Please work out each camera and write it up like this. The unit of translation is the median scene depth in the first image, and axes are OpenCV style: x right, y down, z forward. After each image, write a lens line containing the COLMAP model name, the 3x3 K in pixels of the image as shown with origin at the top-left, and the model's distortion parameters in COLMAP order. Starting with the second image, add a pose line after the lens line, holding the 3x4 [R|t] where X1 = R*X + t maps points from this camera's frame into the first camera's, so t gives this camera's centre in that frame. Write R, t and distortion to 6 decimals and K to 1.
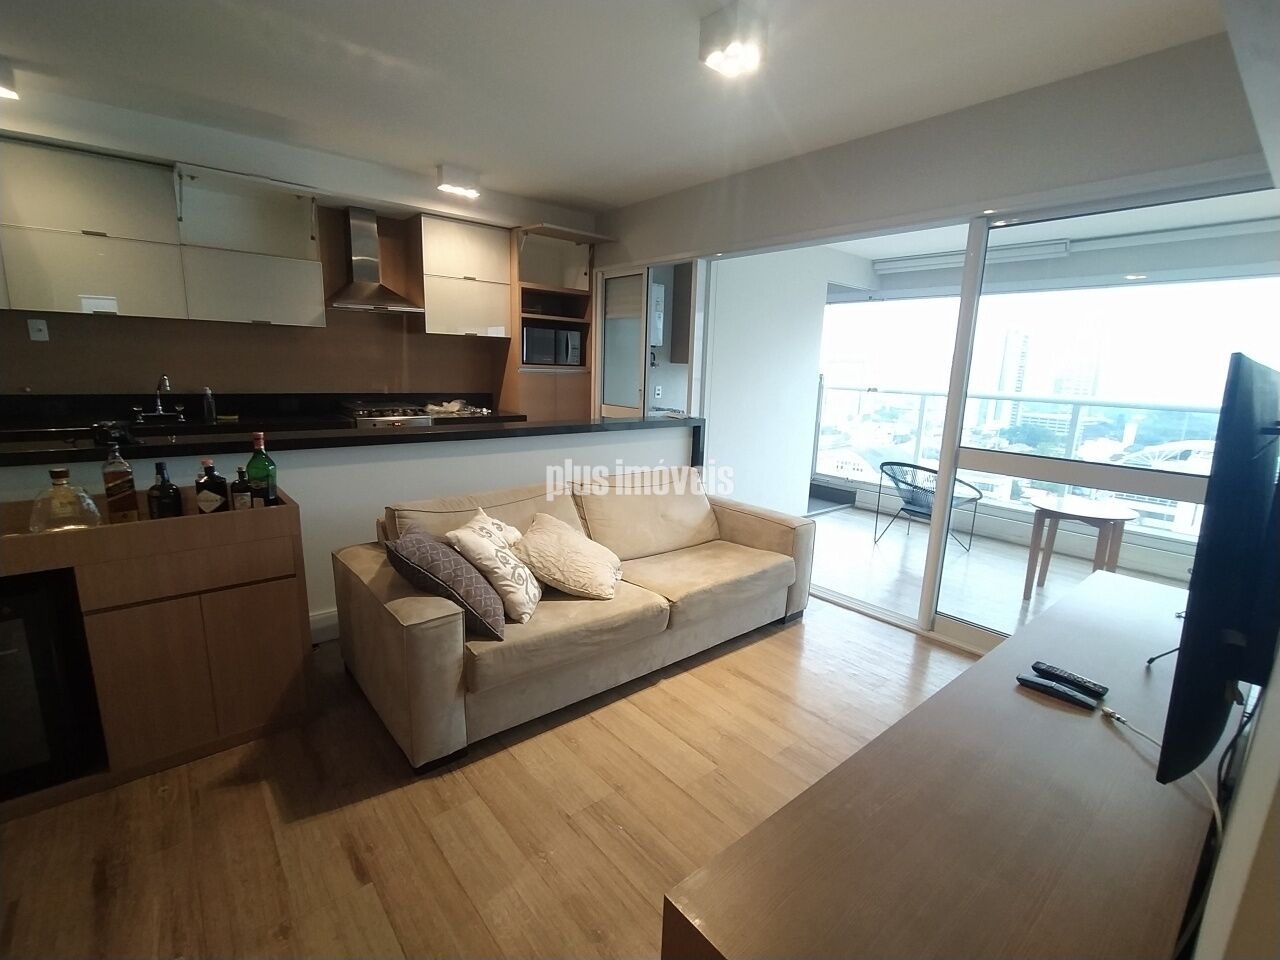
lens RADIAL K [[585.2, 0, 642.1], [0, 585.2, 485.2], [0, 0, 1]] dist [-0.000274, 0.000015]
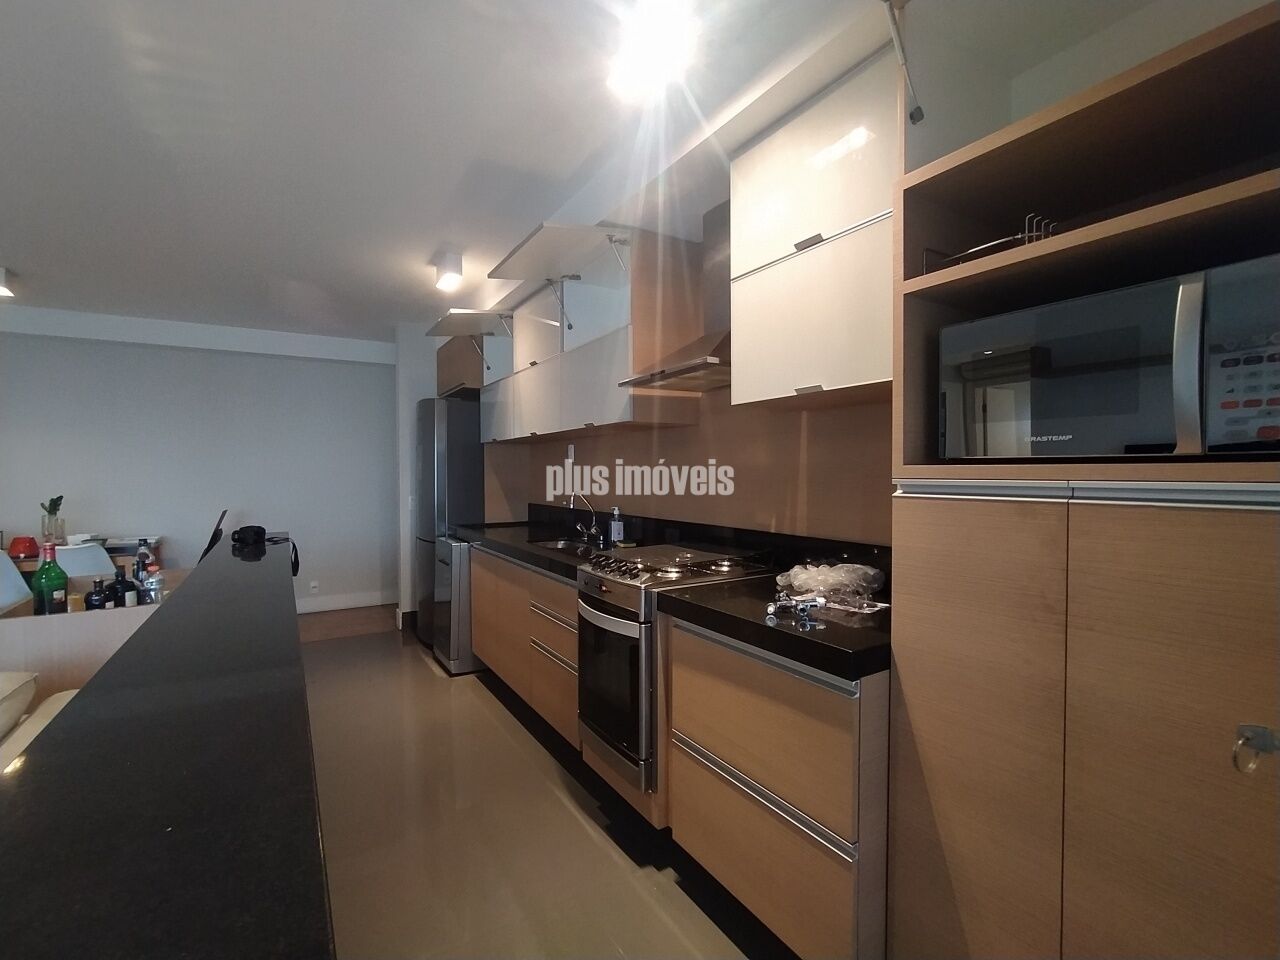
lens RADIAL K [[585.2, 0, 642.1], [0, 585.2, 485.2], [0, 0, 1]] dist [-0.000274, 0.000015]
pose [[-0.151539, -0.008057, -0.988418, 0.081106], [-0.204187, 0.978654, 0.023327, -0.185201], [0.967132, 0.205357, -0.149949, 0.950754]]
